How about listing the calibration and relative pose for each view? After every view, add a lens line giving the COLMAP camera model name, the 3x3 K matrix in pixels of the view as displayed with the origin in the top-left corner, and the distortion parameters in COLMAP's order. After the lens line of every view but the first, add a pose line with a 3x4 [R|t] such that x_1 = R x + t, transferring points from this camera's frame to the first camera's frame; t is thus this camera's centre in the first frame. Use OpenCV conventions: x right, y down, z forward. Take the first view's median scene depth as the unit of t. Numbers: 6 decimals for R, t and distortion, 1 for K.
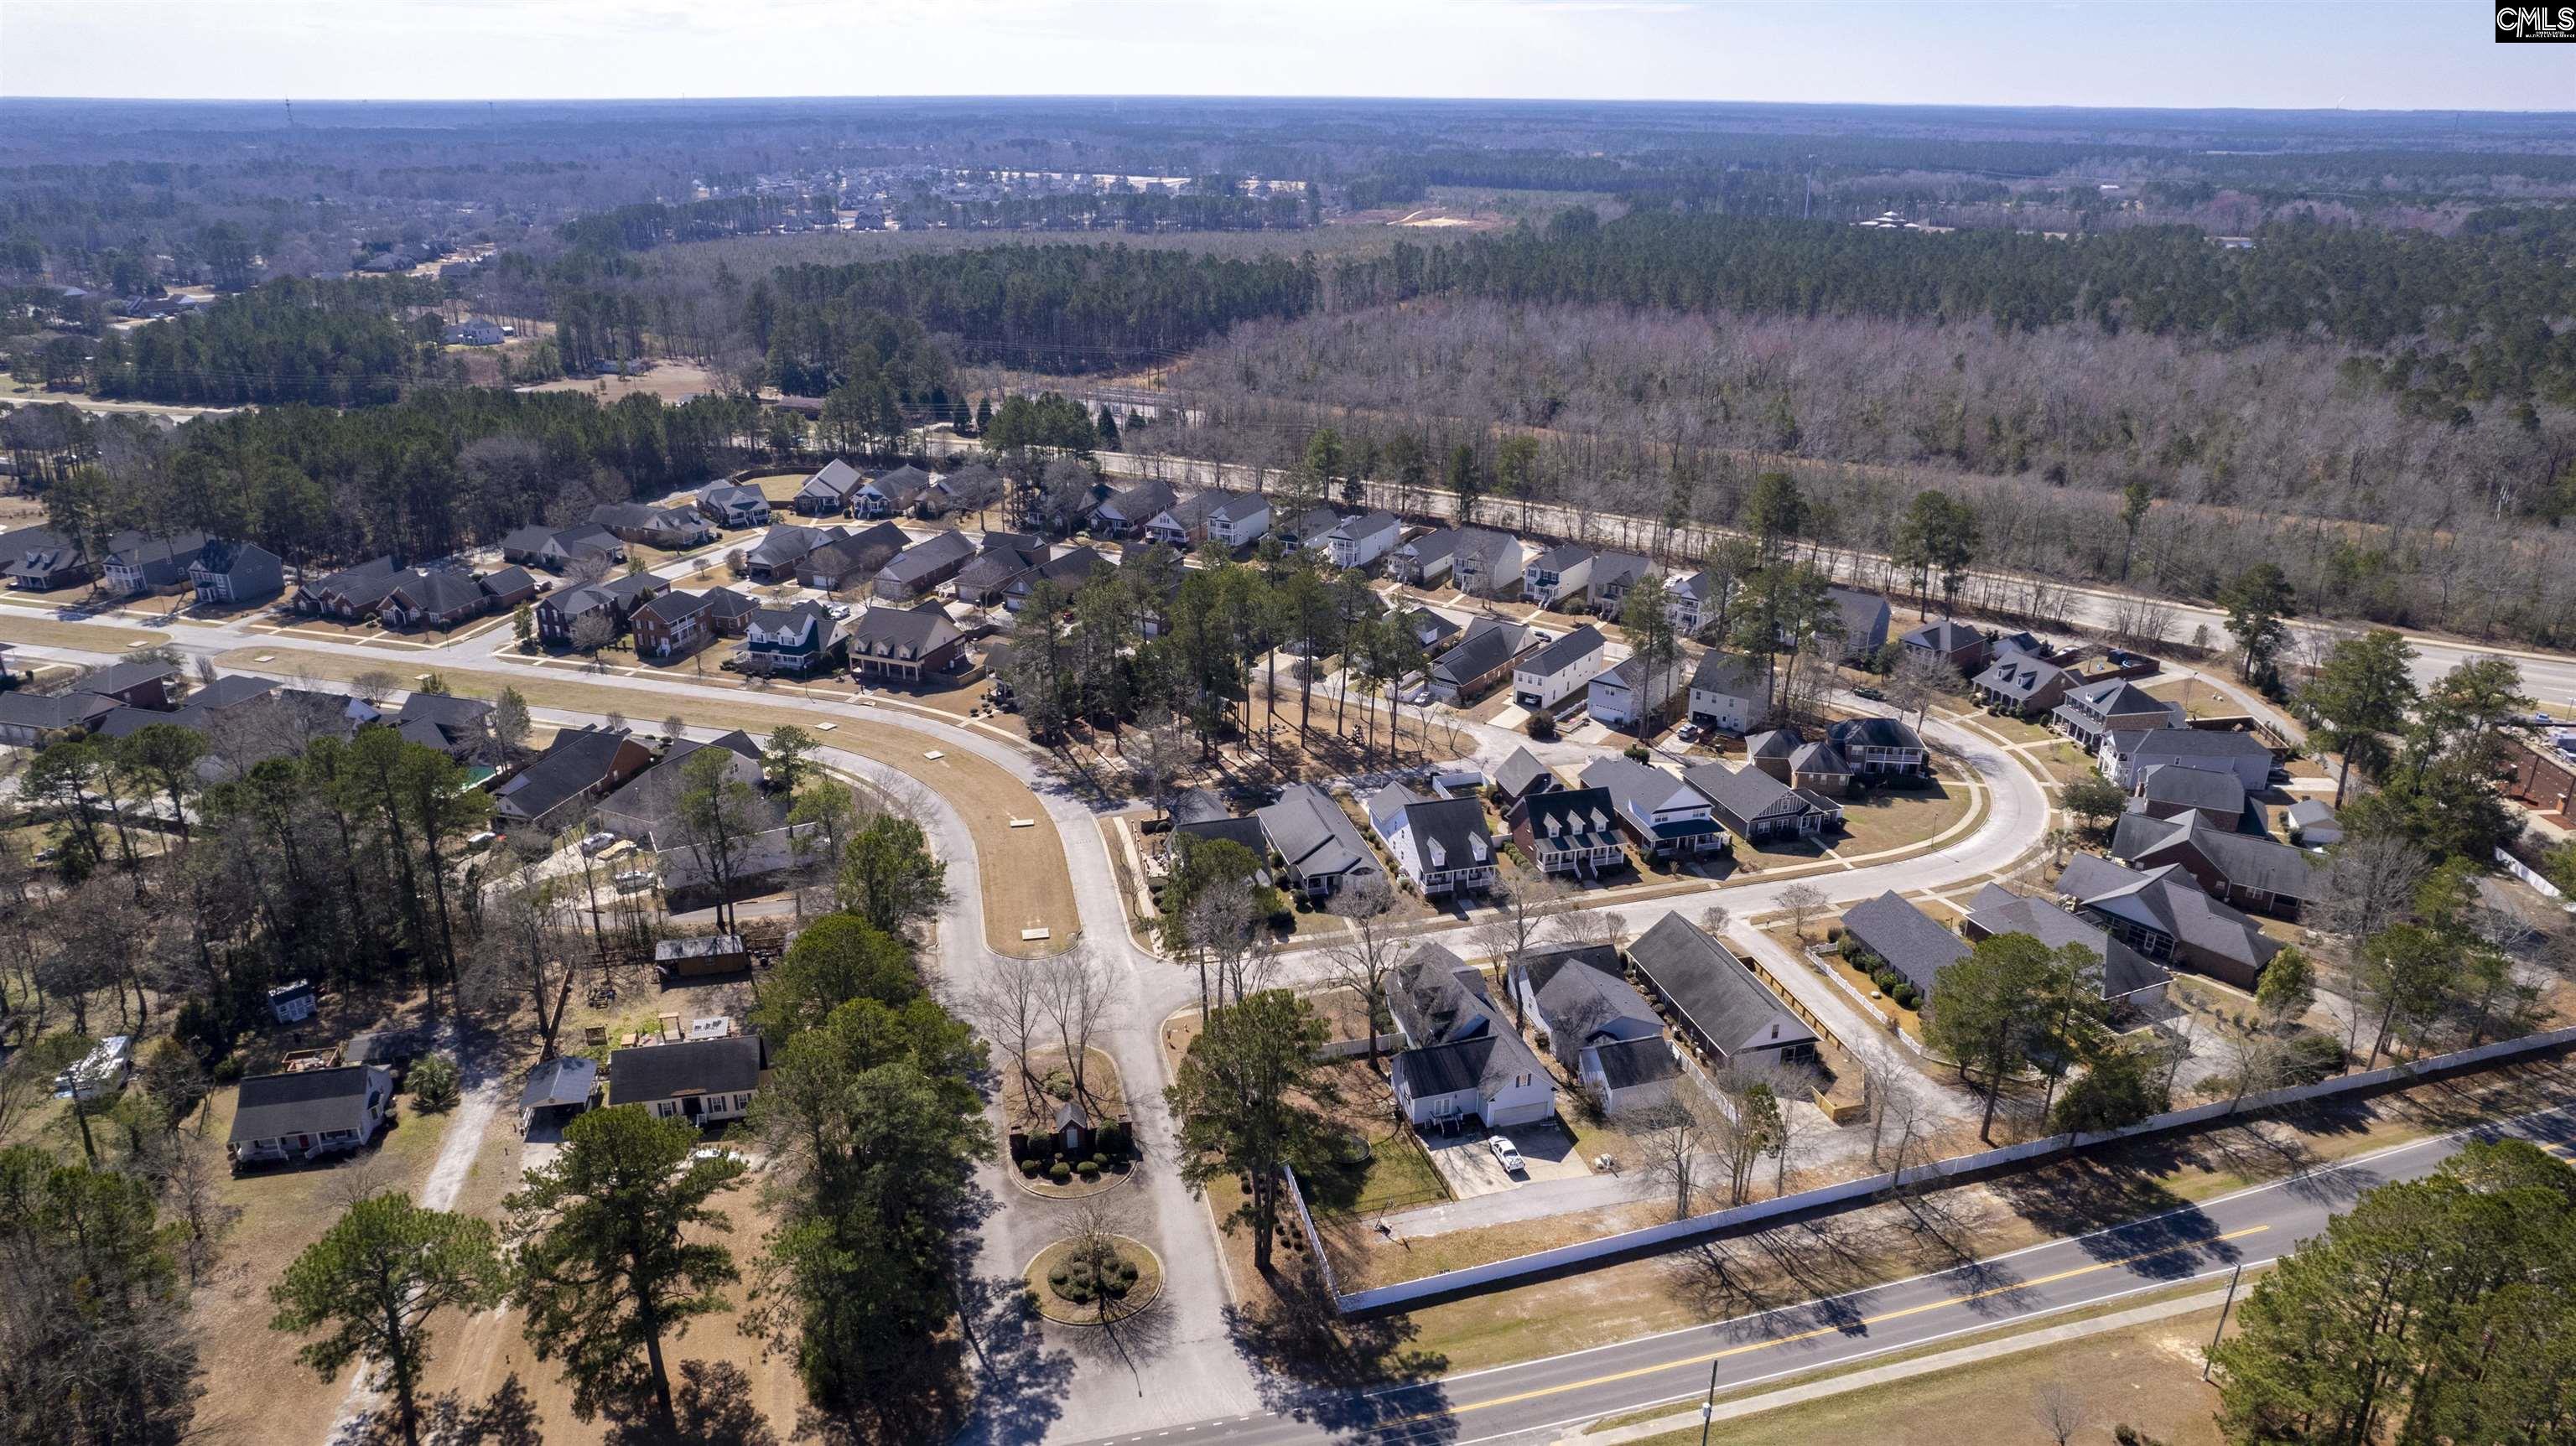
lens RADIAL K [[1650.8, 0, 1301.6], [0, 1650.8, 734.6], [0, 0, 1]] dist [-0.081018, 0.073667]
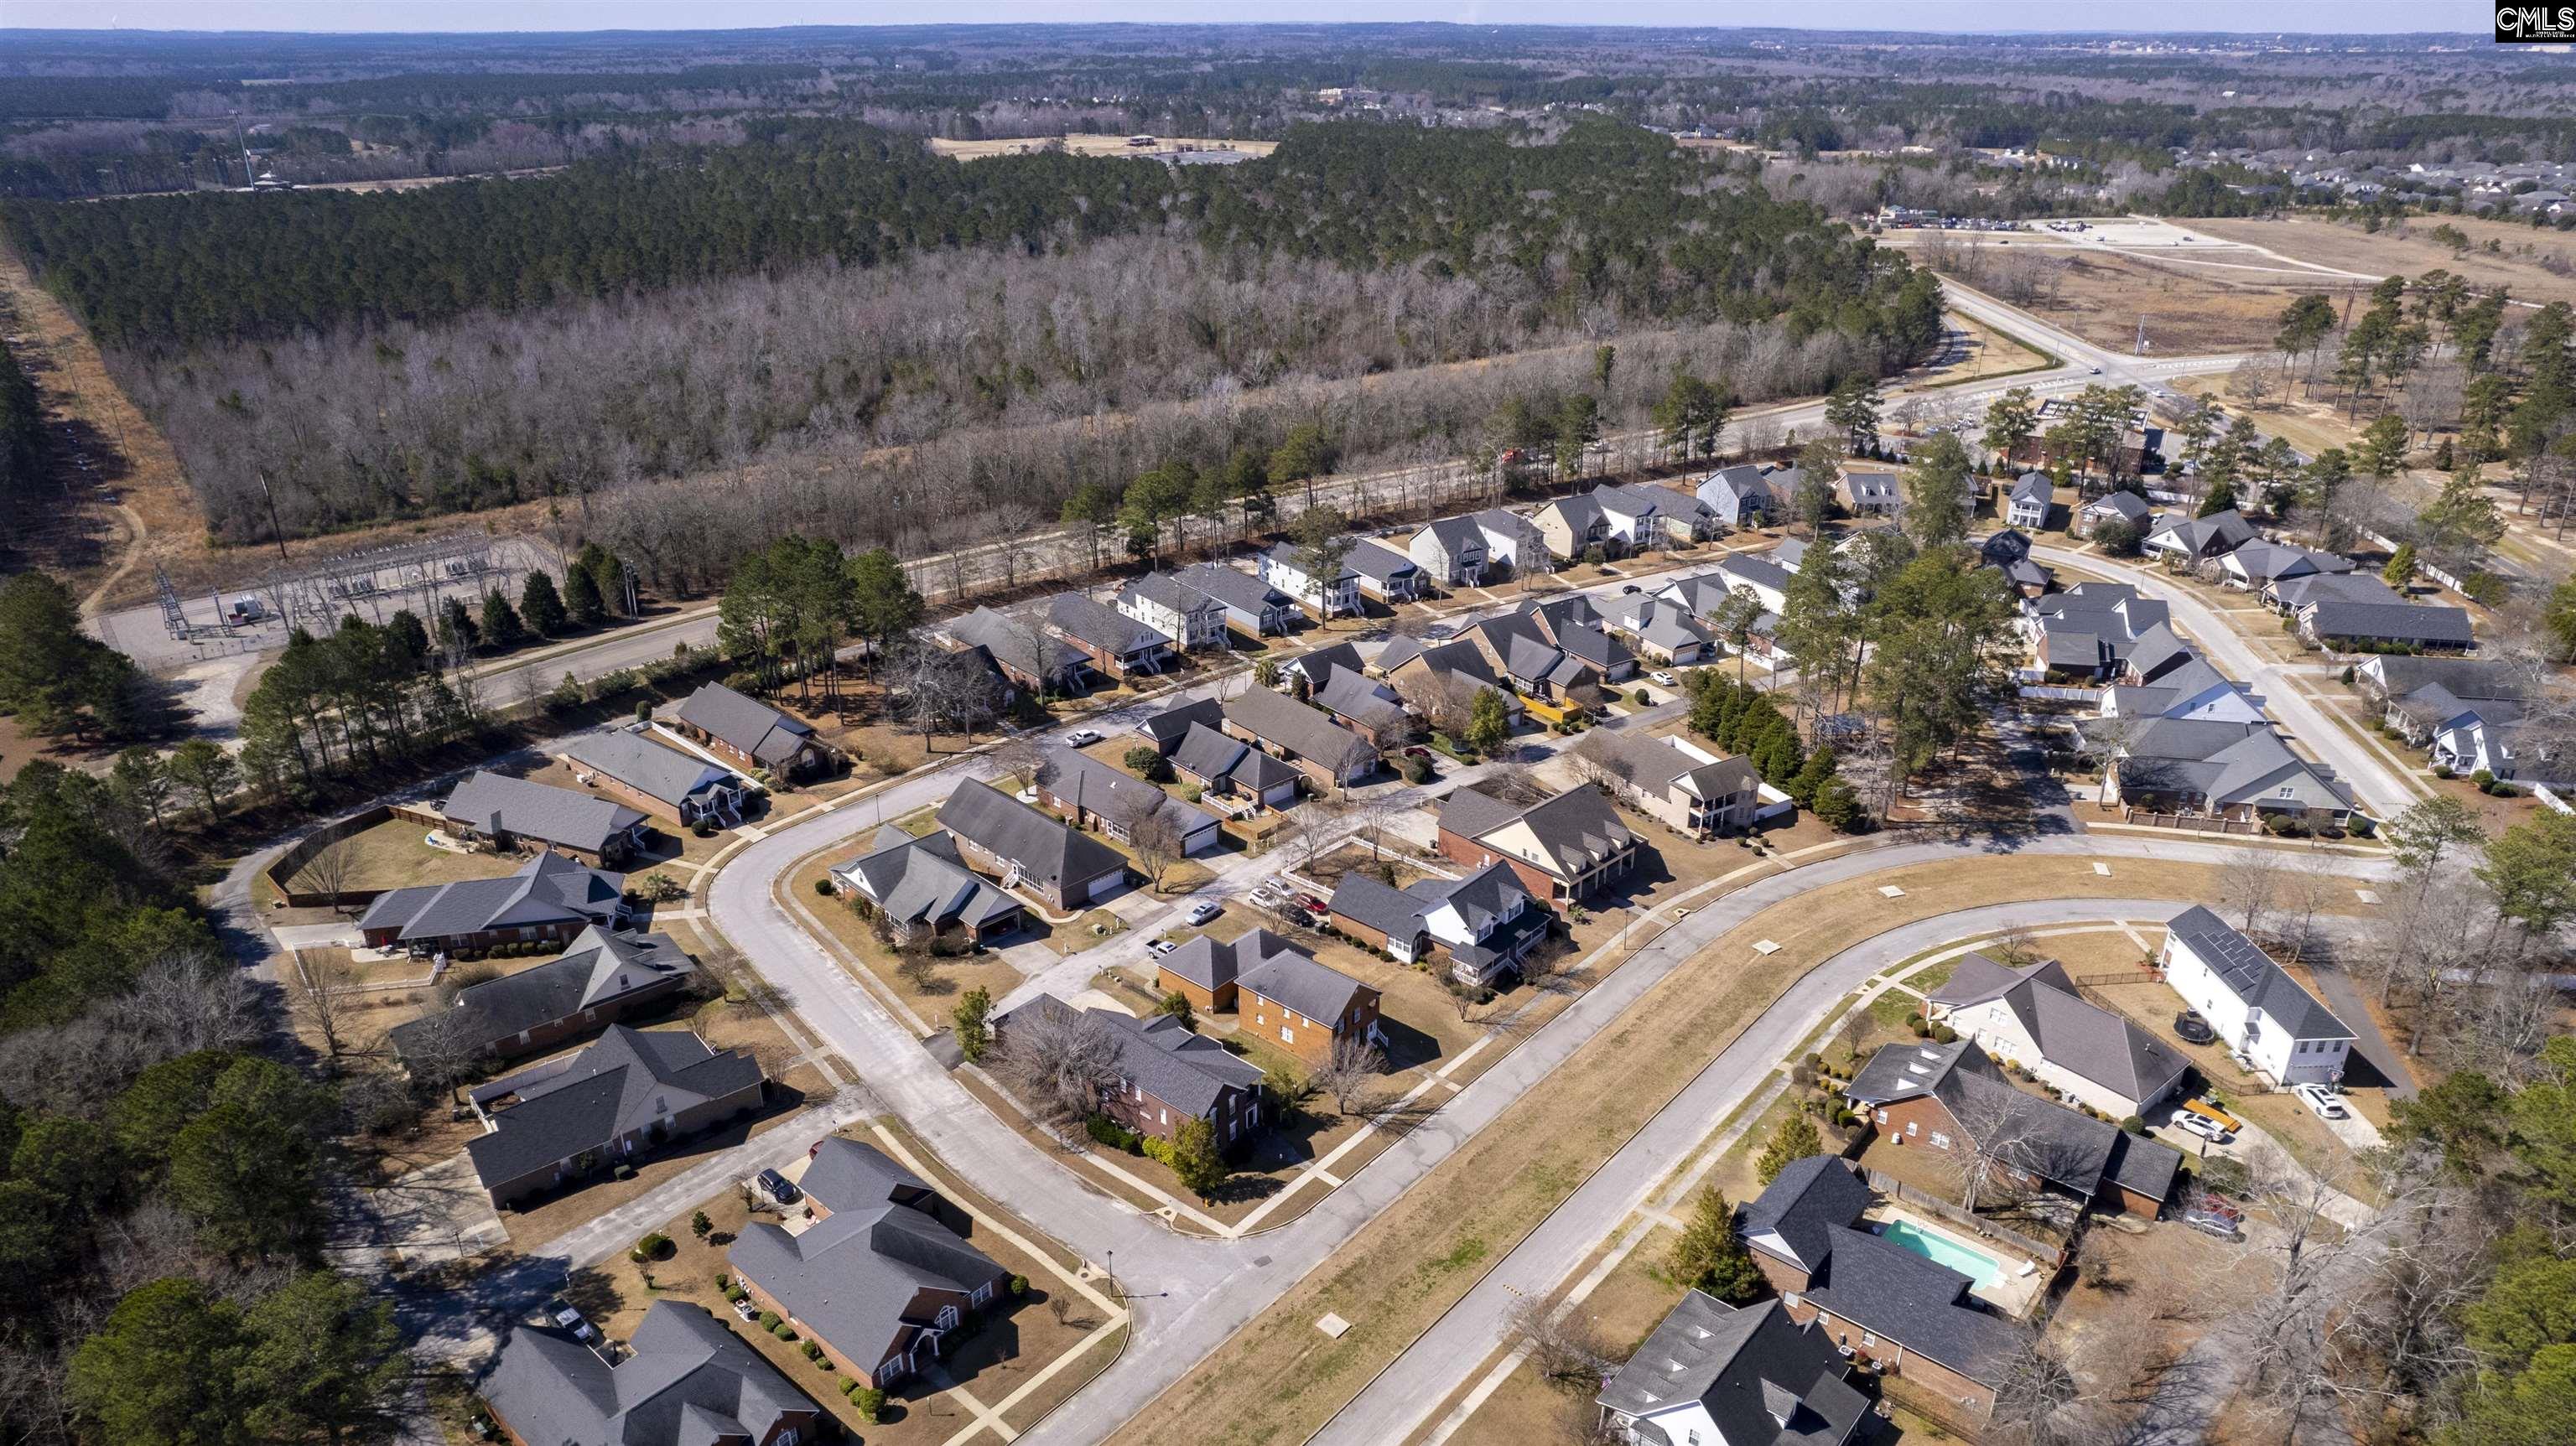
lens RADIAL K [[1650.8, 0, 1301.6], [0, 1650.8, 734.6], [0, 0, 1]] dist [-0.081018, 0.073667]
pose [[0.414305, -0.371390, 0.830916, -0.878463], [0.336337, 0.910806, 0.239397, -0.311613], [-0.845712, 0.180284, 0.502263, 0.732249]]
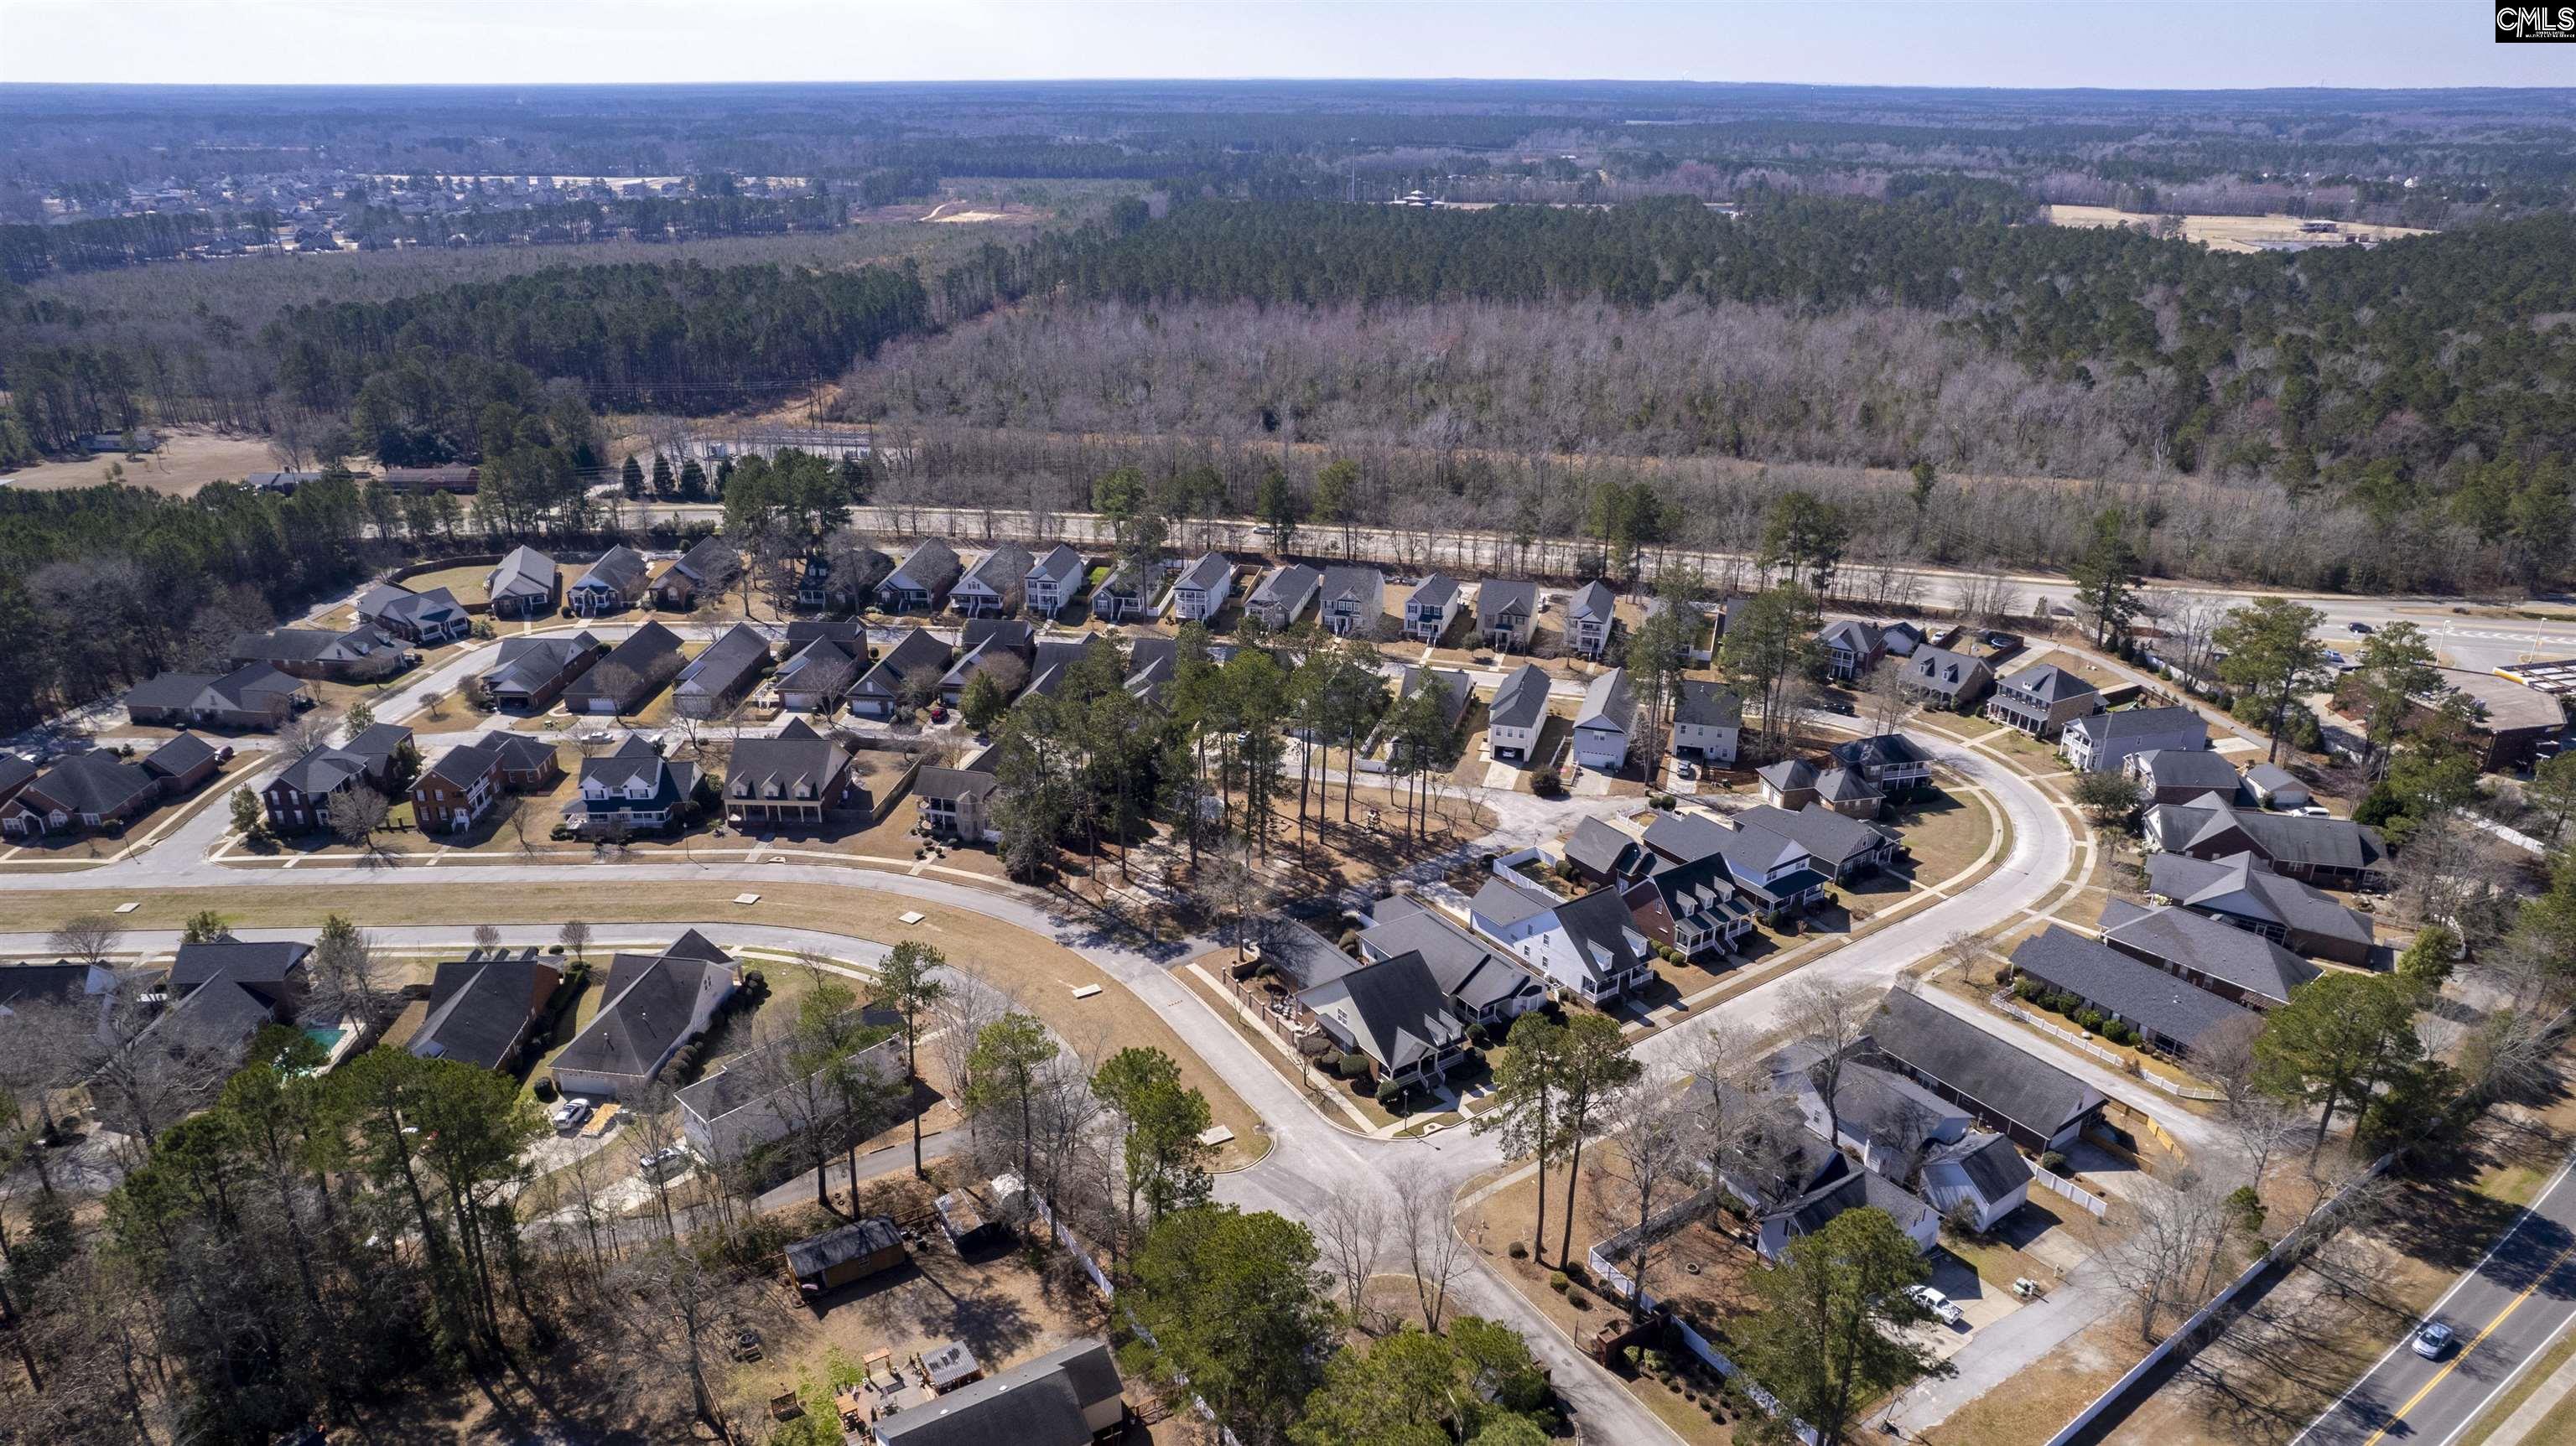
lens RADIAL K [[1650.8, 0, 1301.6], [0, 1650.8, 734.6], [0, 0, 1]] dist [-0.081018, 0.073667]
pose [[0.946611, -0.123969, 0.297590, -0.241822], [0.120786, 0.992251, 0.029137, -0.070670], [-0.298896, 0.008363, 0.954249, 0.131633]]
